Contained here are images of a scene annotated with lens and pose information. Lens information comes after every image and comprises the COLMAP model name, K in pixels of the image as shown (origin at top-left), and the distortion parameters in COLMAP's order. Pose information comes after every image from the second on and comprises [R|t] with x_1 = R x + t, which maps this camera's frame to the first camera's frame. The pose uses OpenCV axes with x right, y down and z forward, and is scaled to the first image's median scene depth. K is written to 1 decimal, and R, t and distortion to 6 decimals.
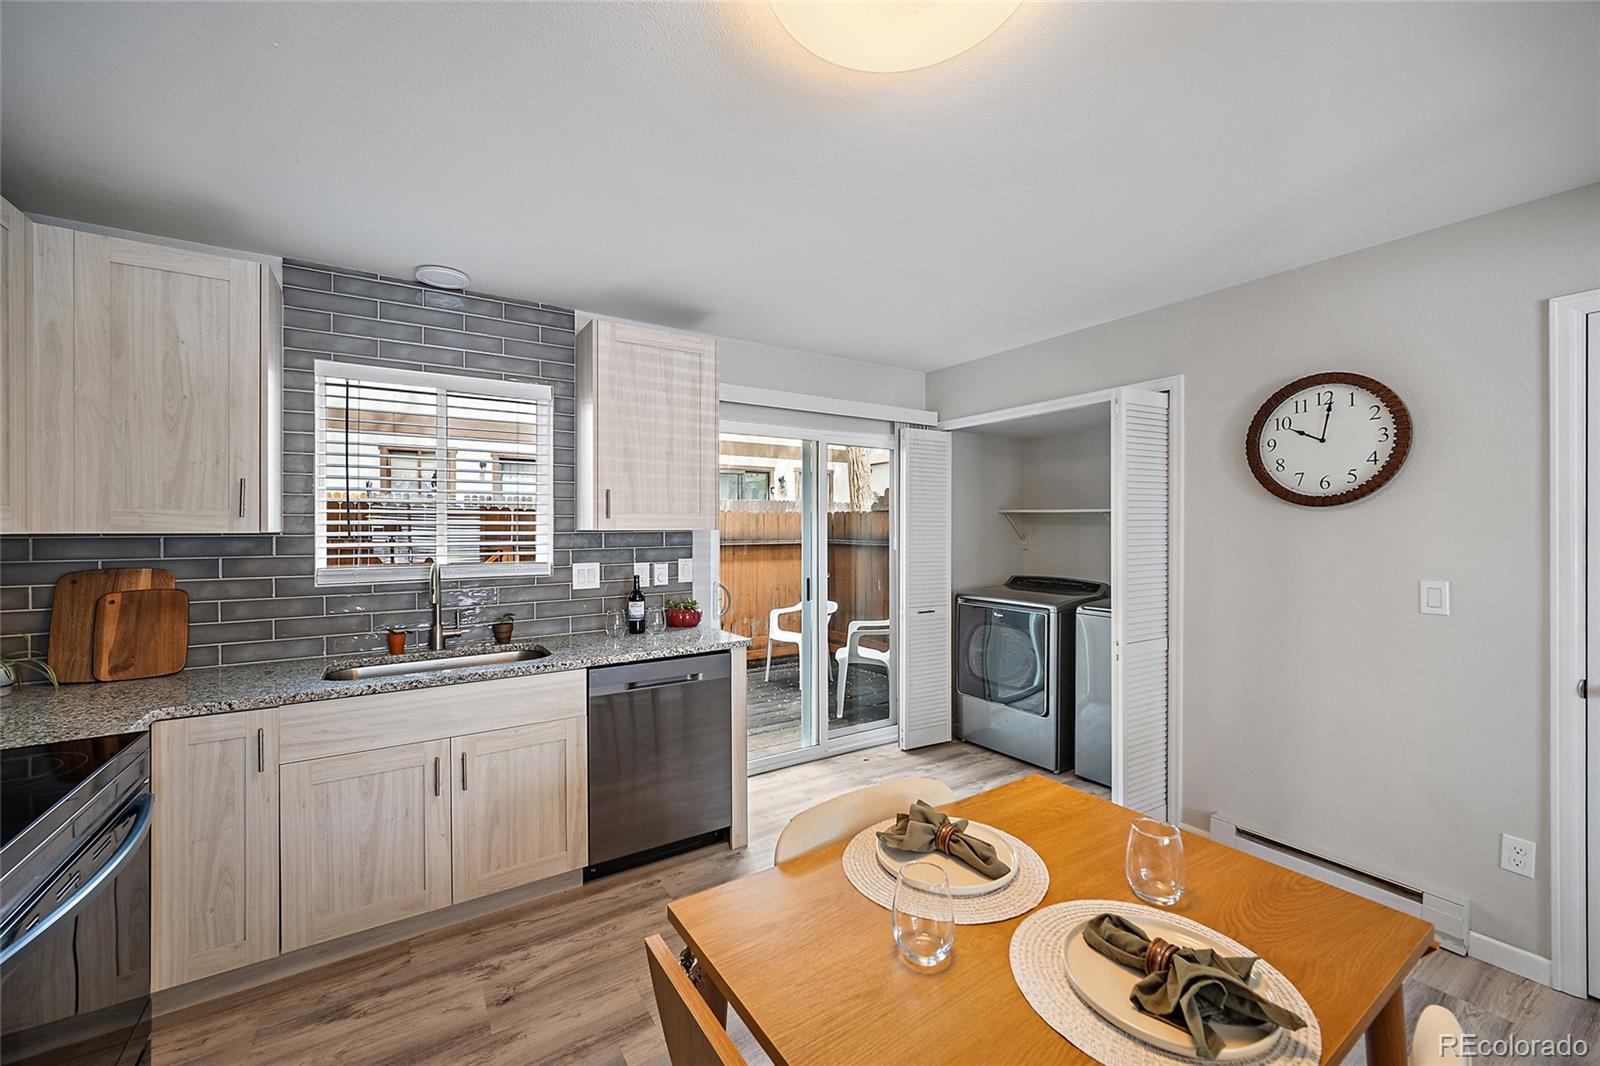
lens RADIAL K [[634.0, 0, 799.8], [0, 634.0, 531.3], [0, 0, 1]] dist [-0.000550, 0.000026]
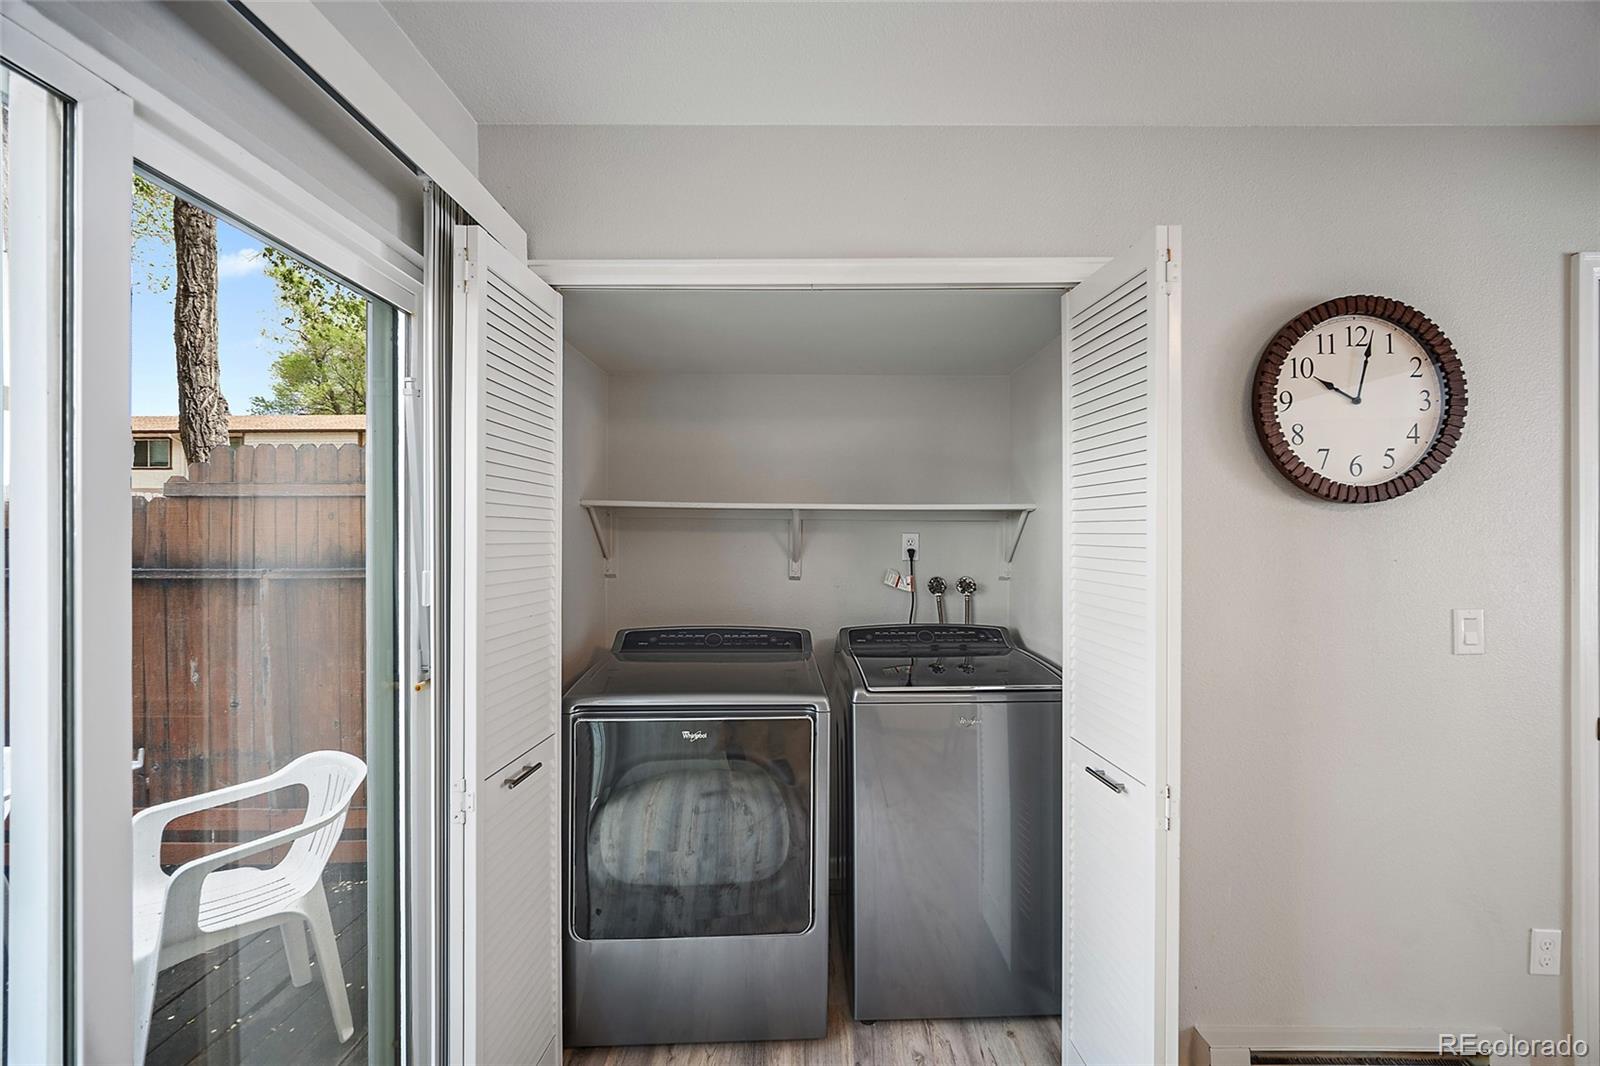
lens RADIAL K [[634.0, 0, 804.2], [0, 634.0, 529.0], [0, 0, 1]] dist [-0.000550, 0.000026]
pose [[0.538729, 0.003673, 0.842471, -0.023137], [0.005908, 0.999949, -0.008138, -0.010649], [-0.842458, 0.009362, 0.538680, 1.126482]]
